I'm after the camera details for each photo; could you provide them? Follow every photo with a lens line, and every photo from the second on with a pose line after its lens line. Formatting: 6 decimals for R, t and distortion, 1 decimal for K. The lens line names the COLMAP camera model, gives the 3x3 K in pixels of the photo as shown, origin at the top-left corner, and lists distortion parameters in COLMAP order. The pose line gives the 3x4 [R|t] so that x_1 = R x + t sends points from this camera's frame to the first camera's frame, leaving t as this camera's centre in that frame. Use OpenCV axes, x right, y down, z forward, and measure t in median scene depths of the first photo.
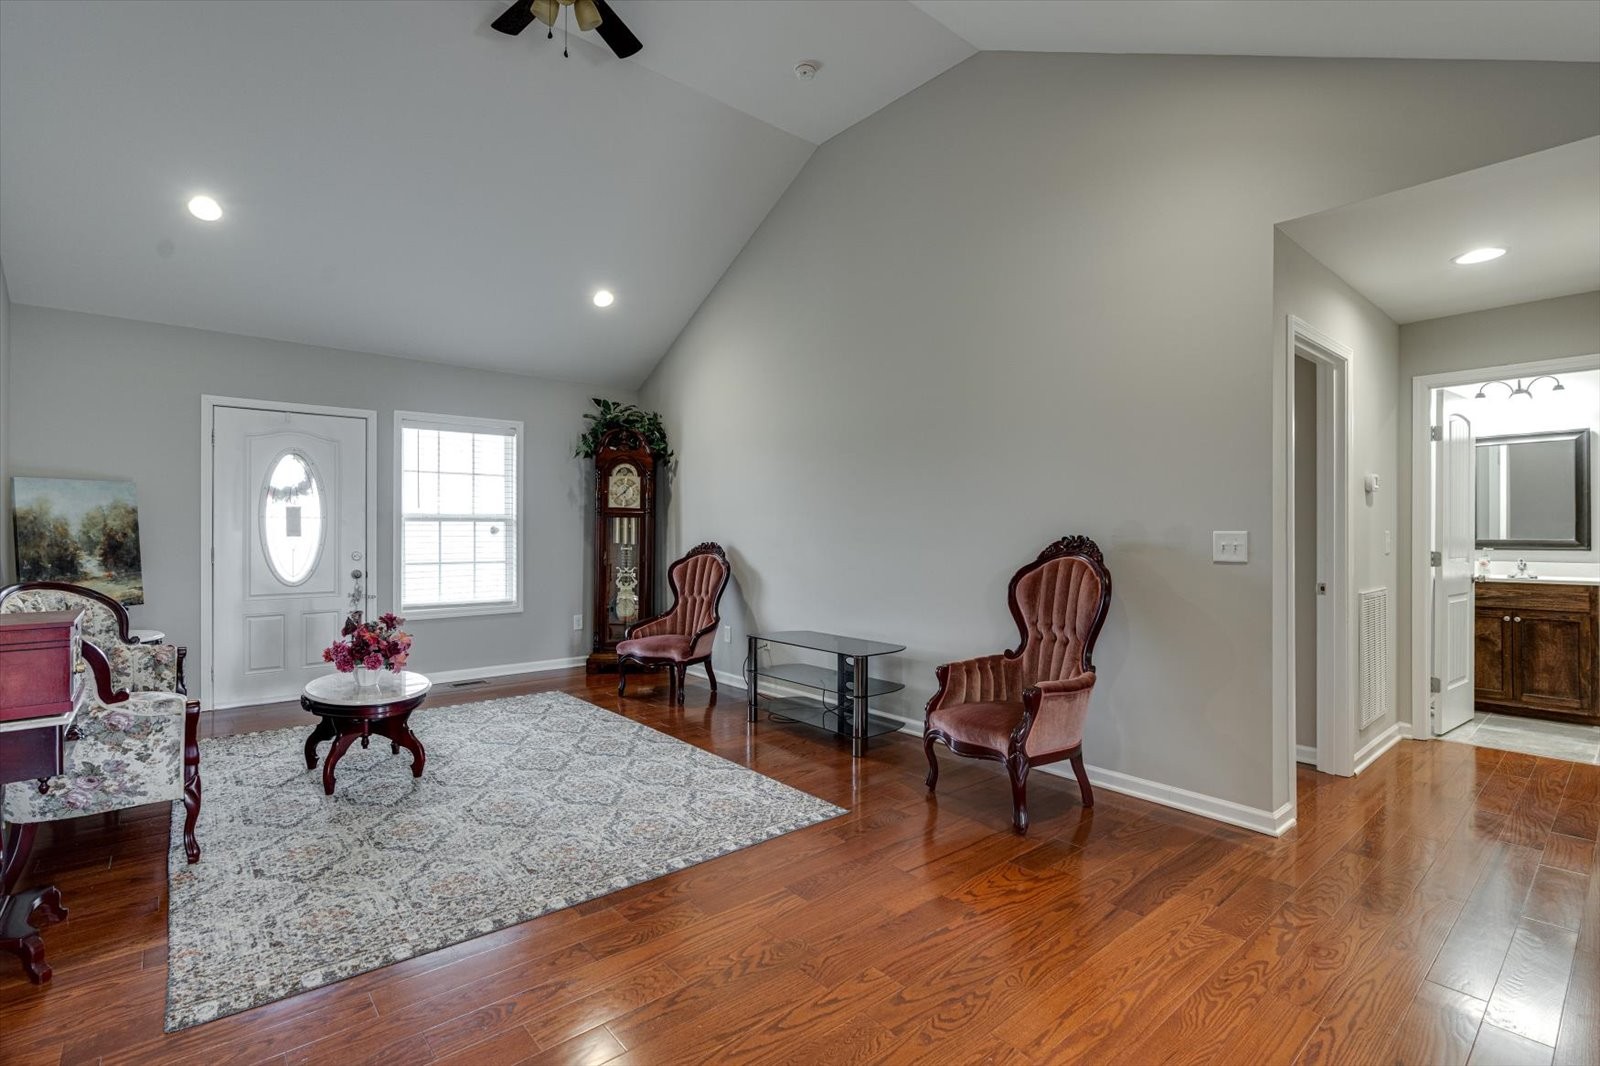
lens RADIAL K [[729.5, 0, 785.6], [0, 729.5, 528.3], [0, 0, 1]] dist [-0.003668, -0.000168]
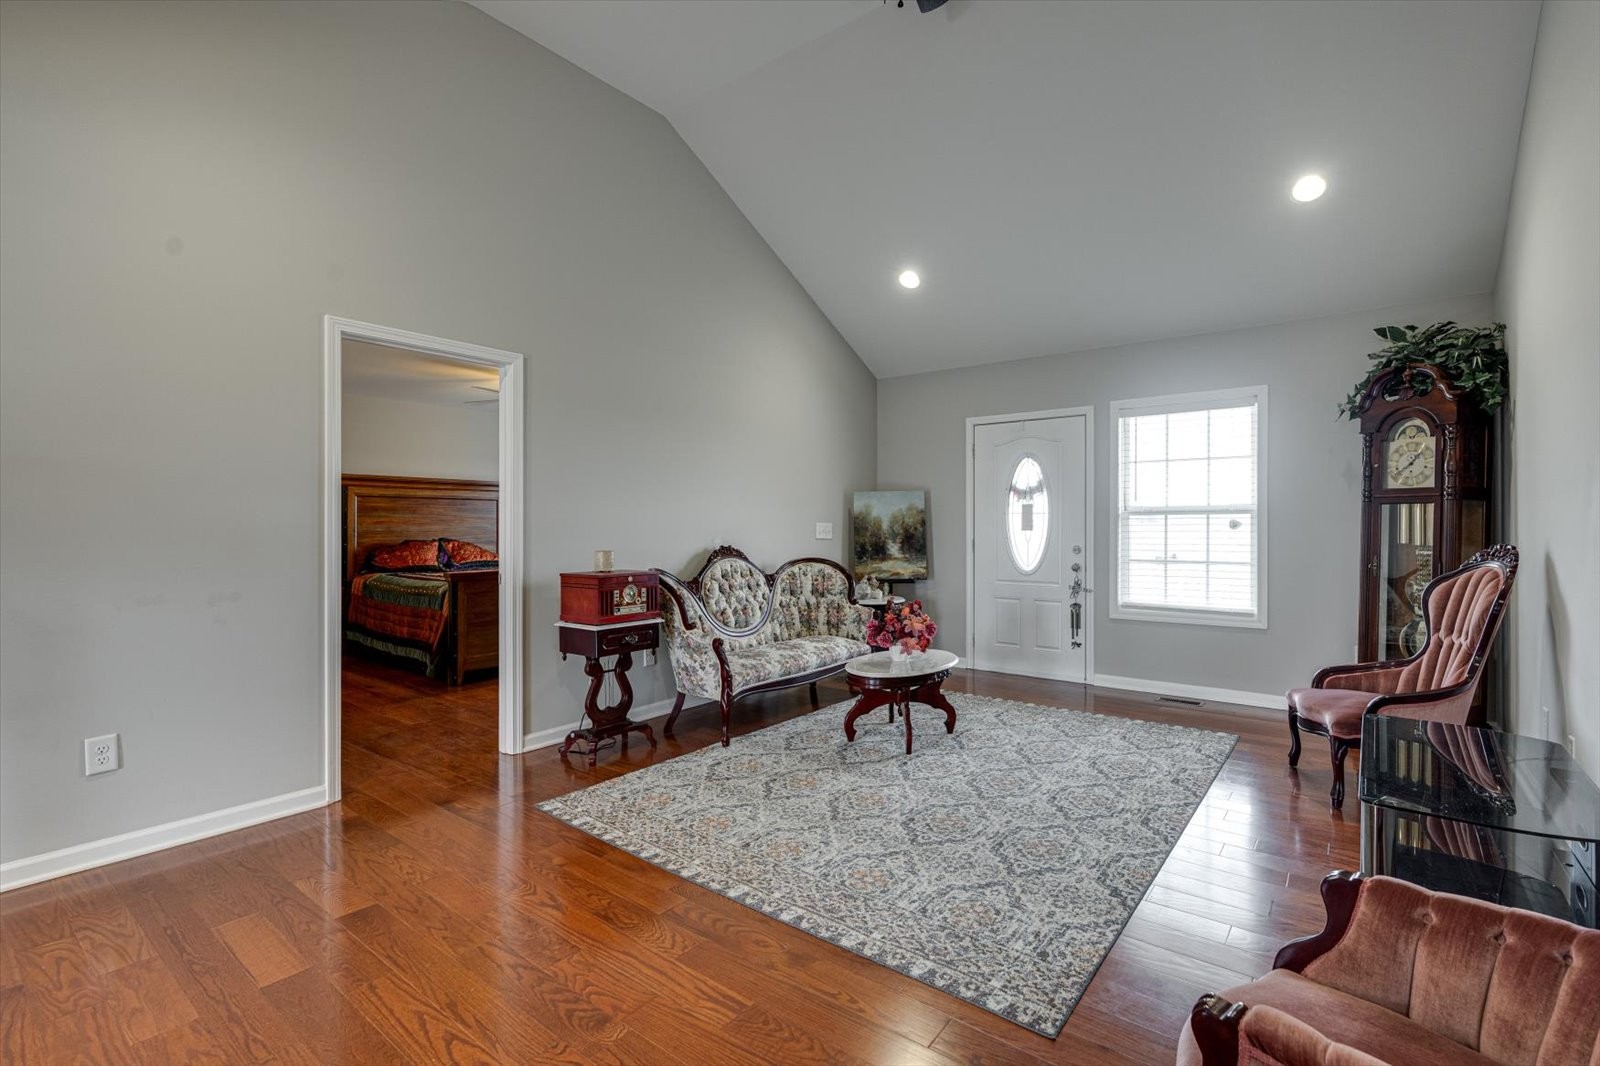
lens RADIAL K [[729.5, 0, 811.1], [0, 729.5, 523.8], [0, 0, 1]] dist [-0.003668, -0.000168]
pose [[0.217563, -0.005304, -0.976032, 0.494266], [0.005142, 0.999978, -0.004288, 0.005651], [0.976033, -0.004086, 0.217586, 0.602215]]
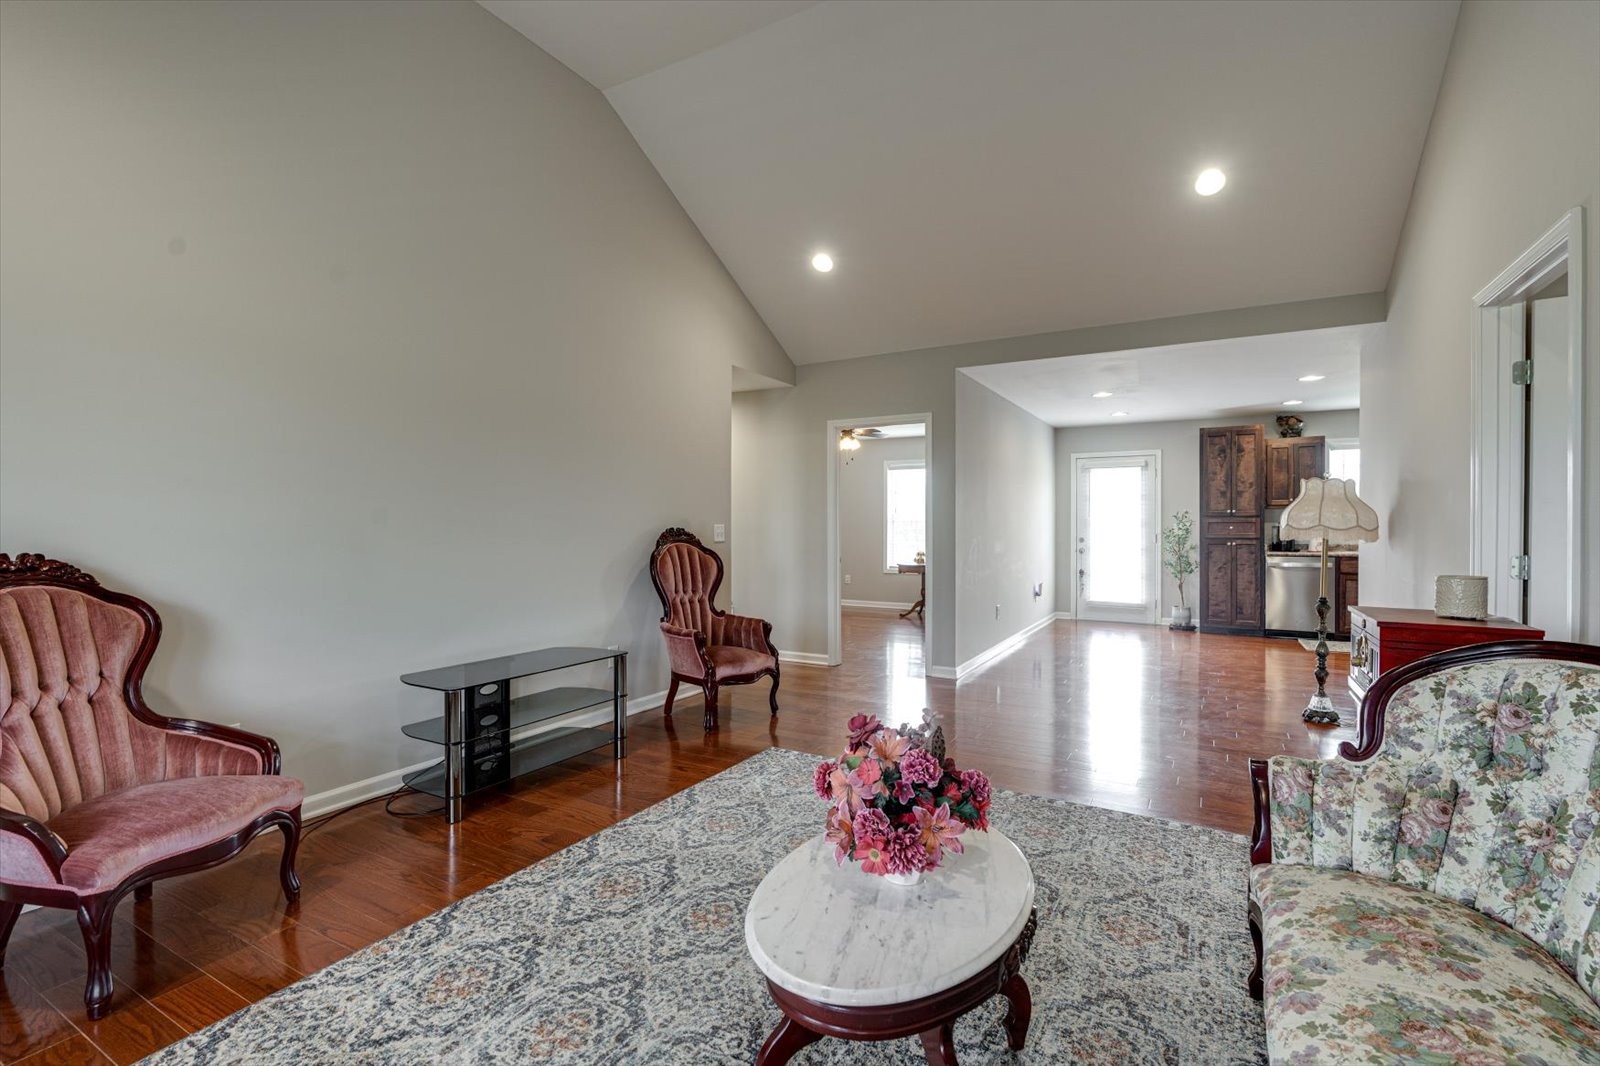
lens RADIAL K [[729.5, 0, 791.2], [0, 729.5, 531.8], [0, 0, 1]] dist [-0.003668, -0.000168]
pose [[-0.338186, -0.012344, 0.940998, -0.940948], [-0.005570, 0.999923, 0.011115, 0.001546], [-0.941063, -0.001483, -0.338229, 1.186223]]
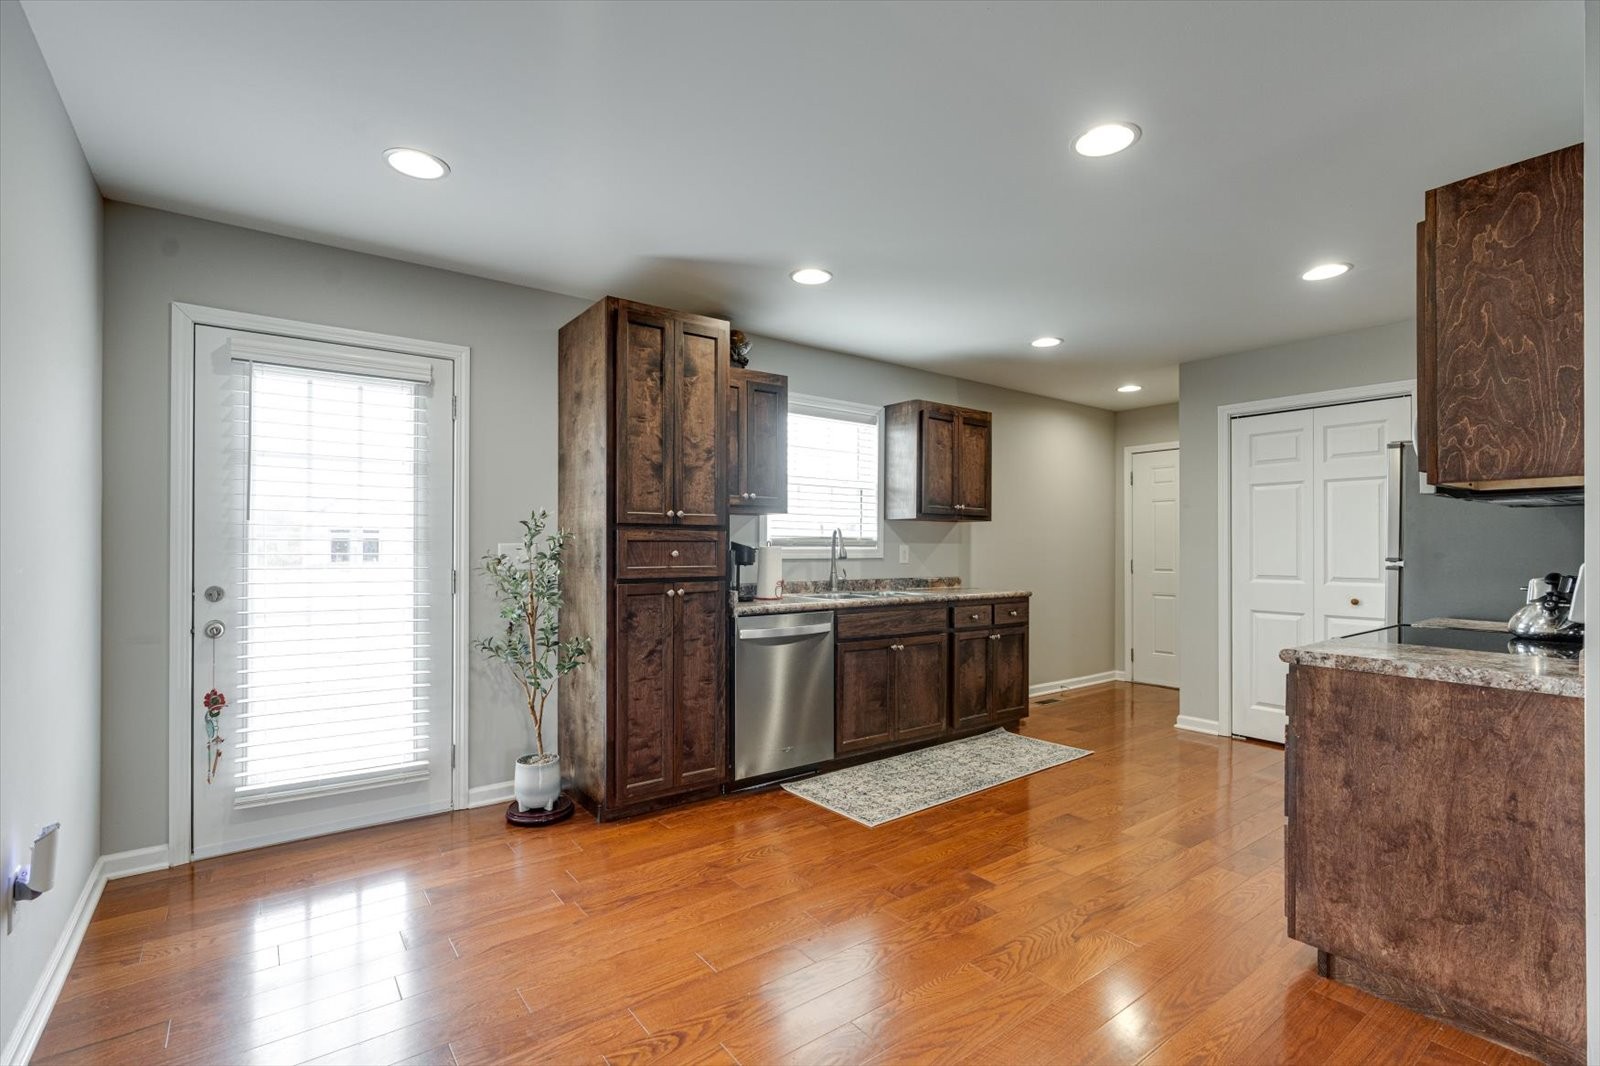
lens RADIAL K [[729.5, 0, 797.0], [0, 729.5, 540.1], [0, 0, 1]] dist [-0.003668, -0.000168]
pose [[-0.998697, -0.006096, 0.050674, 0.423287], [-0.006764, 0.999892, -0.013037, 0.000575], [-0.050589, -0.013363, -0.998630, 0.136889]]
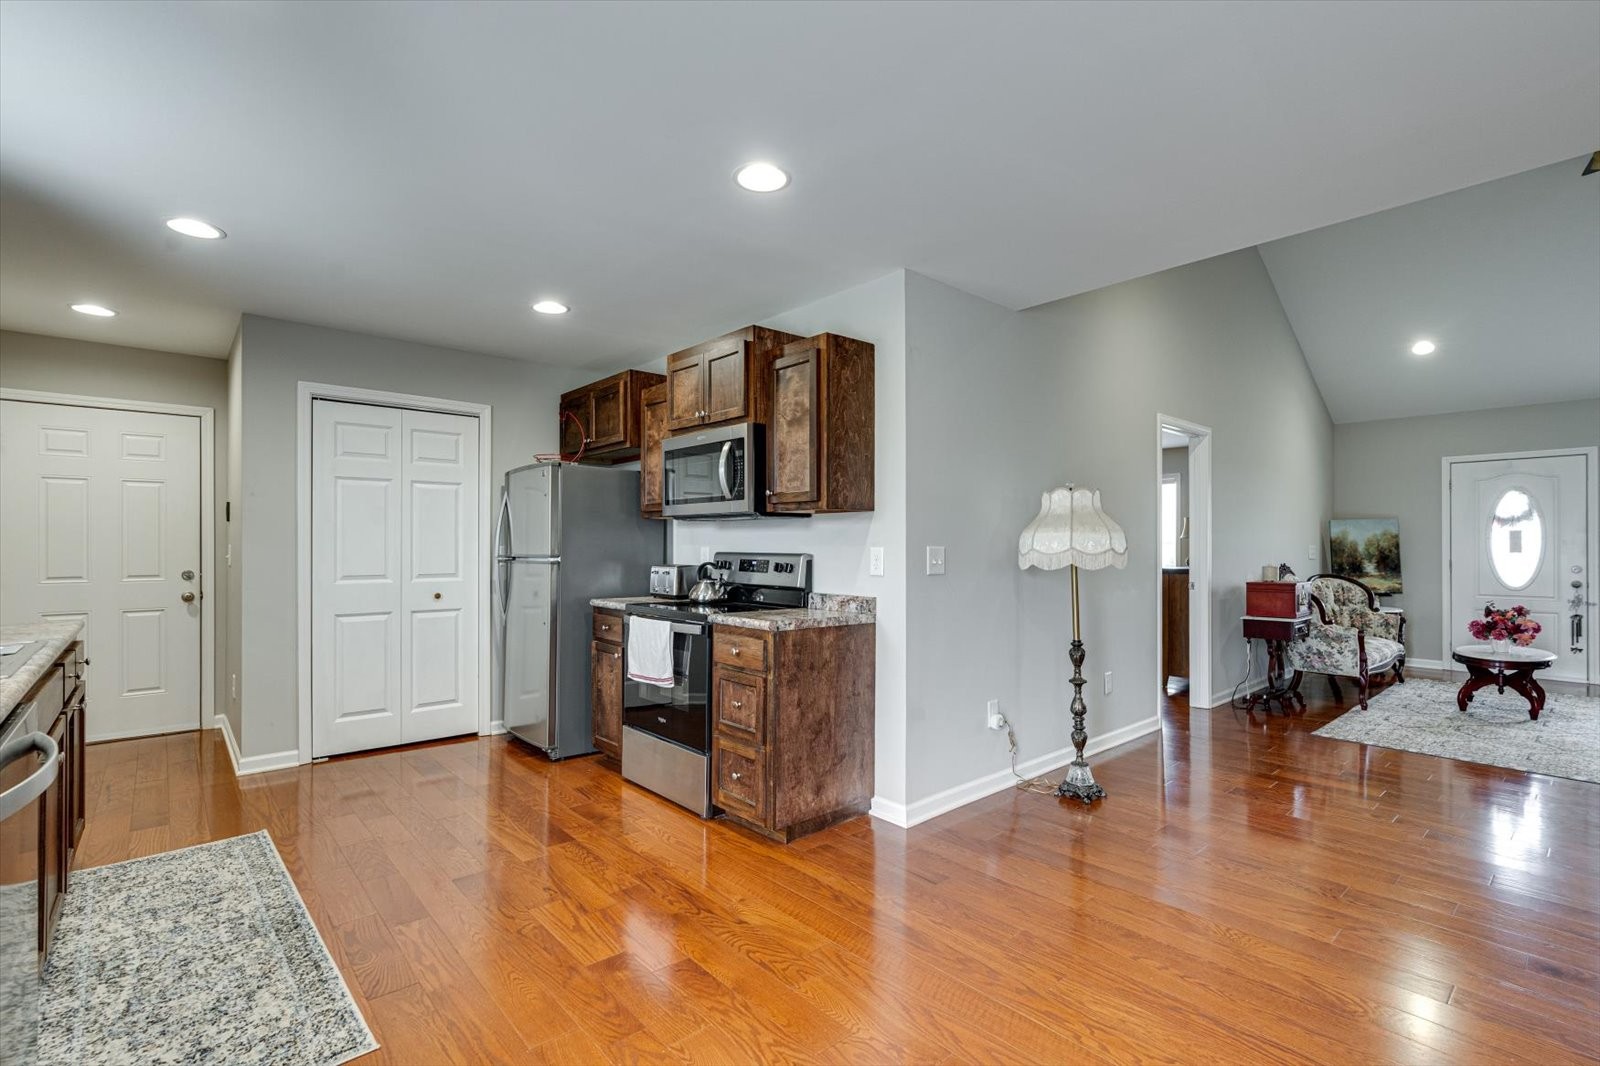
lens RADIAL K [[729.5, 0, 805.6], [0, 729.5, 541.6], [0, 0, 1]] dist [-0.003668, -0.000168]
pose [[0.024301, -0.008101, -0.999672, 0.861808], [0.003256, 0.999963, -0.008025, -0.003718], [0.999699, -0.003060, 0.024326, -0.447965]]
